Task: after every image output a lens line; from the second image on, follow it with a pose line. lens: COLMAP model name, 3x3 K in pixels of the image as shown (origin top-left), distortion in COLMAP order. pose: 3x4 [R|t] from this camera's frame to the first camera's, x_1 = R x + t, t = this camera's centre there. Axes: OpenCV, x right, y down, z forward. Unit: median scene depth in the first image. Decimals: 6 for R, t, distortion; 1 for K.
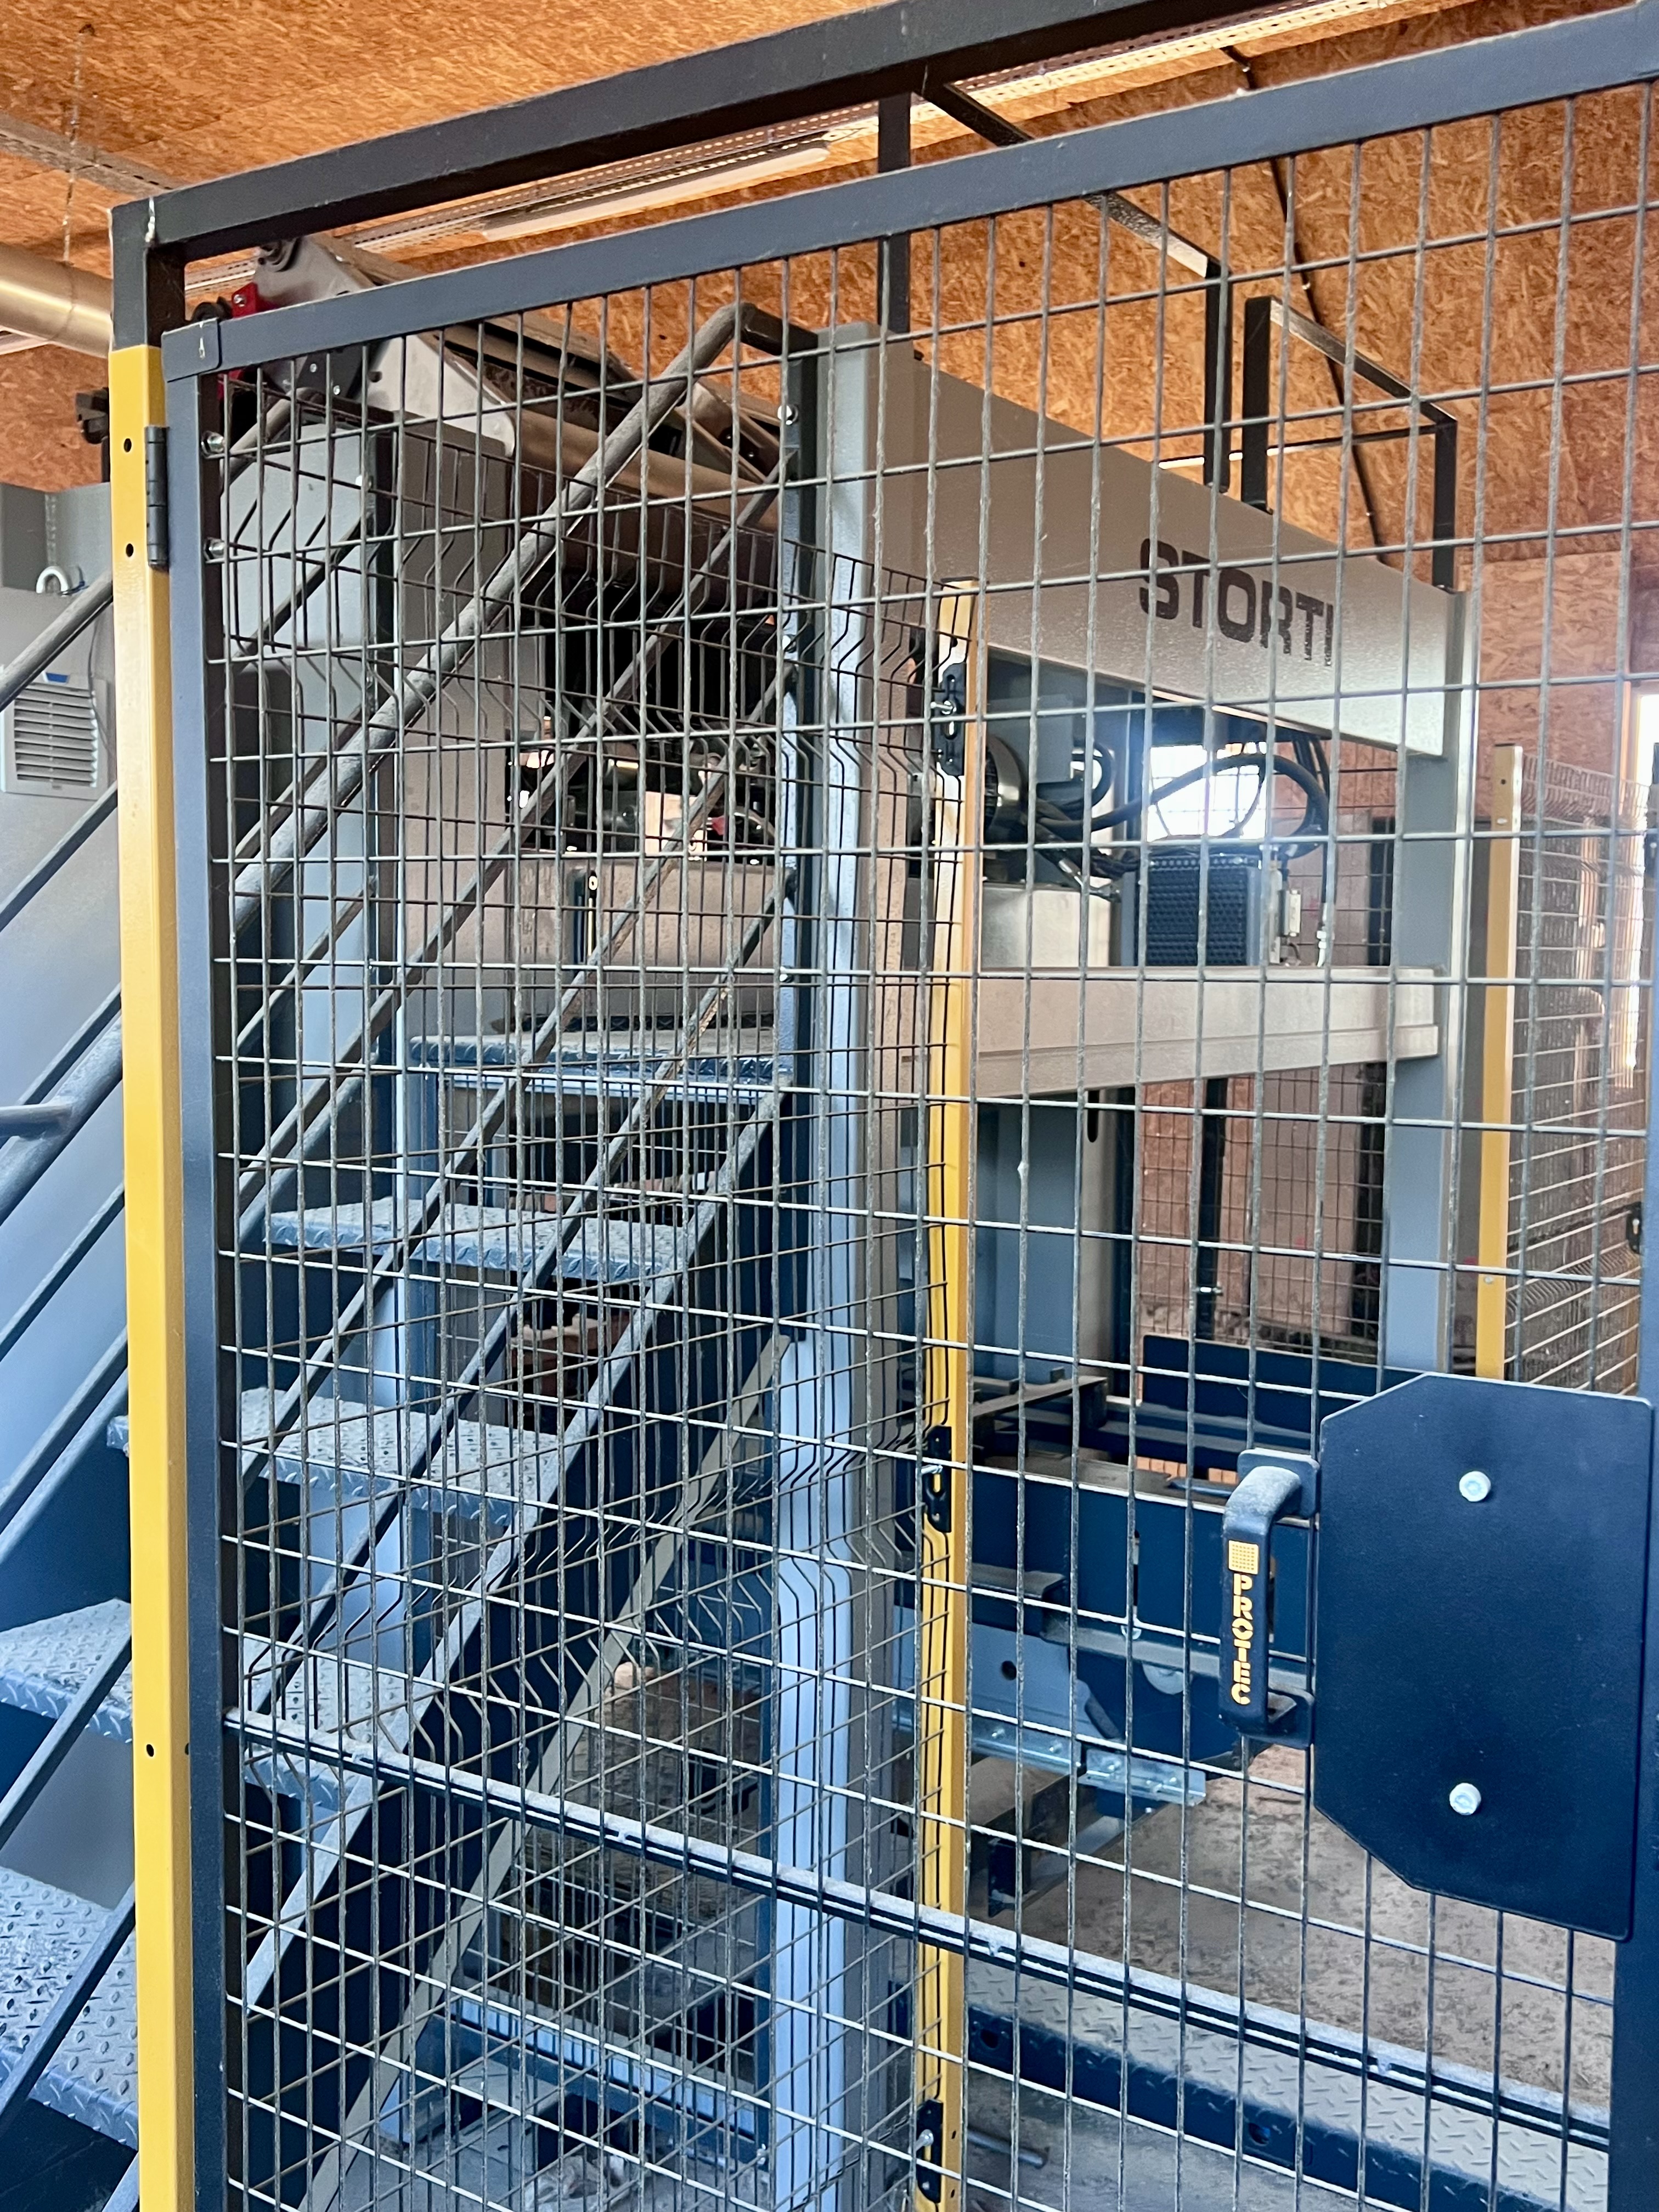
lens RADIAL K [[2143.9, 0, 831.2], [0, 2143.9, 1111.7], [0, 0, 1]] dist [0.008319, 0.013234]
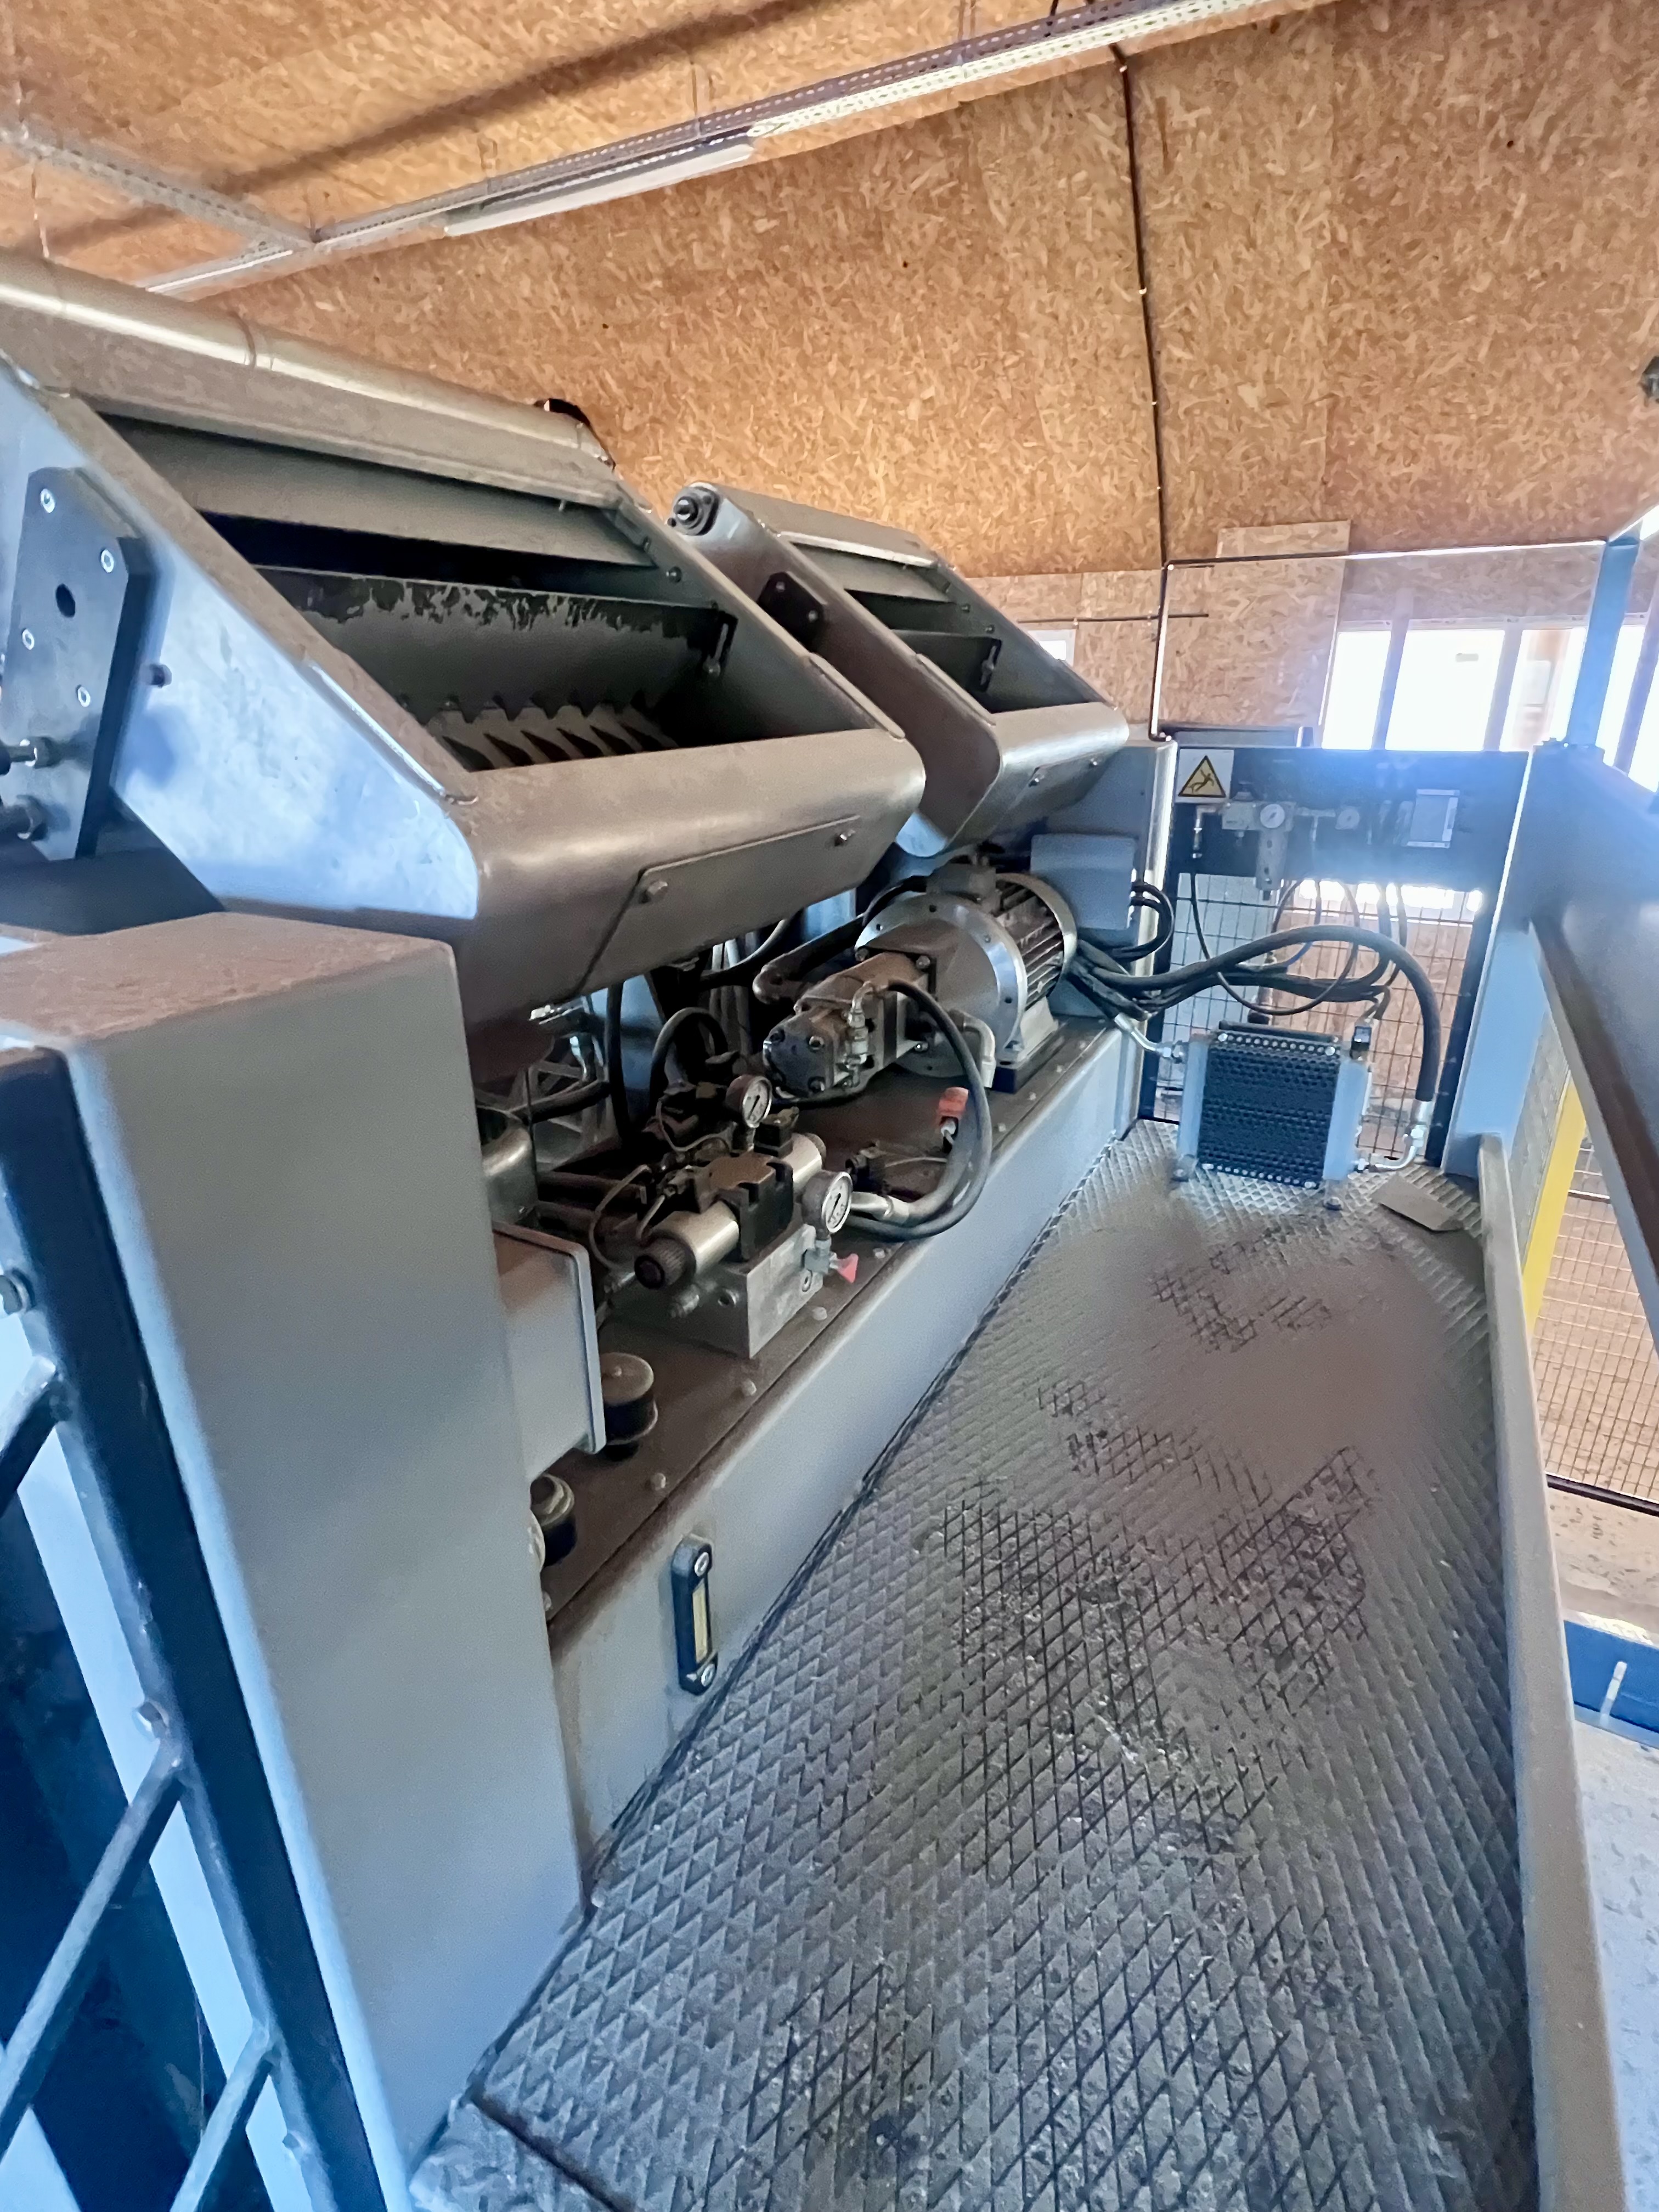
lens RADIAL K [[1092.3, 0, 829.5], [0, 1092.3, 1095.2], [0, 0, 1]] dist [-0.000533, -0.000378]
pose [[0.994351, -0.056275, 0.090000, -0.038366], [0.028287, 0.957719, 0.286313, -0.134541], [-0.102307, -0.282150, 0.953900, 0.309831]]
